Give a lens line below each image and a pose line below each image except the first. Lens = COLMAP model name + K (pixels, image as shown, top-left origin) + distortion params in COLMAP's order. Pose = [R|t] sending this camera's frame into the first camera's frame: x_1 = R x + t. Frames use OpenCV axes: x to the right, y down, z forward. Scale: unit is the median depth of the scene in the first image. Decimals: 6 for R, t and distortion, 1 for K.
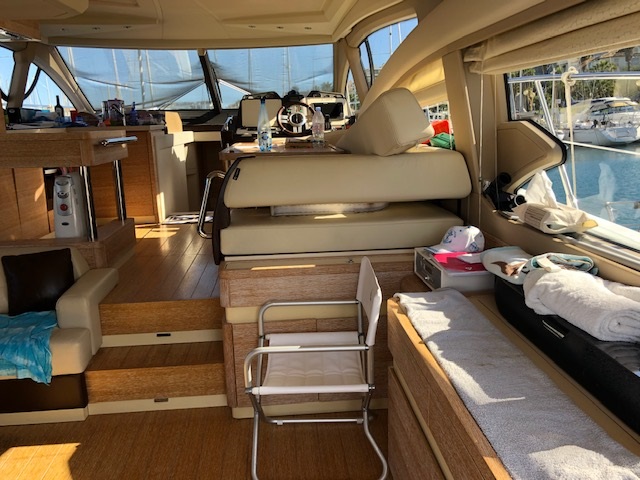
lens RADIAL K [[531.7, 0, 322.7], [0, 531.7, 239.3], [0, 0, 1]] dist [0.015791, 0.006369]
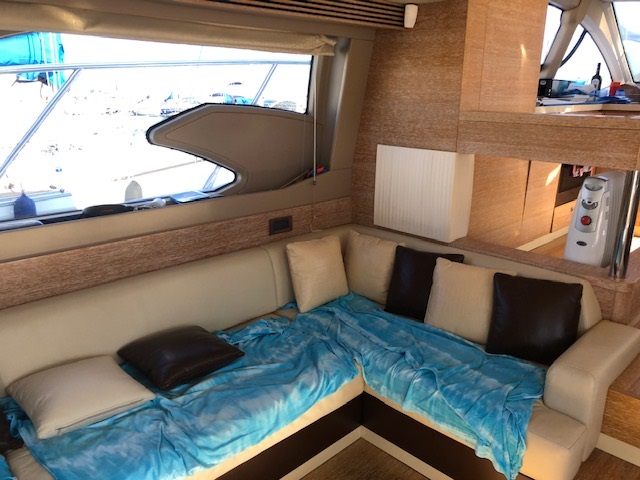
lens RADIAL K [[531.7, 0, 324.6], [0, 531.7, 238.9], [0, 0, 1]] dist [0.015791, 0.006369]
pose [[0.645459, 0.231587, -0.727840, -0.116925], [-0.194077, 0.971378, 0.136966, -0.041600], [0.738727, 0.052851, 0.671930, 0.165959]]
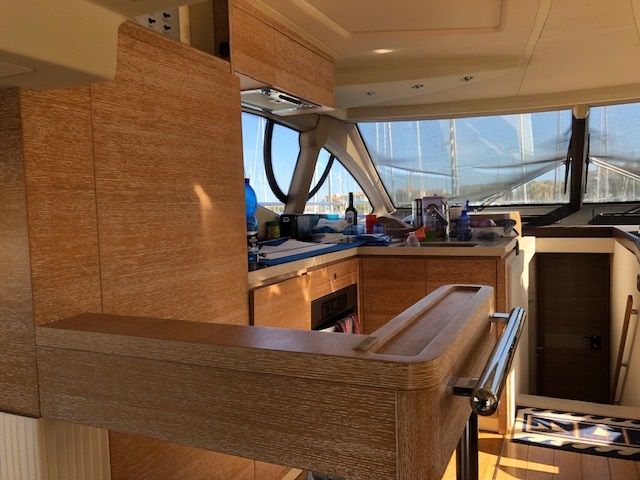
lens RADIAL K [[531.7, 0, 317.2], [0, 531.7, 242.5], [0, 0, 1]] dist [0.015791, 0.006369]
pose [[0.867799, 0.025747, -0.496248, -0.211343], [-0.098350, 0.987801, -0.120736, -0.128857], [0.487085, 0.153581, 0.859745, 0.436997]]
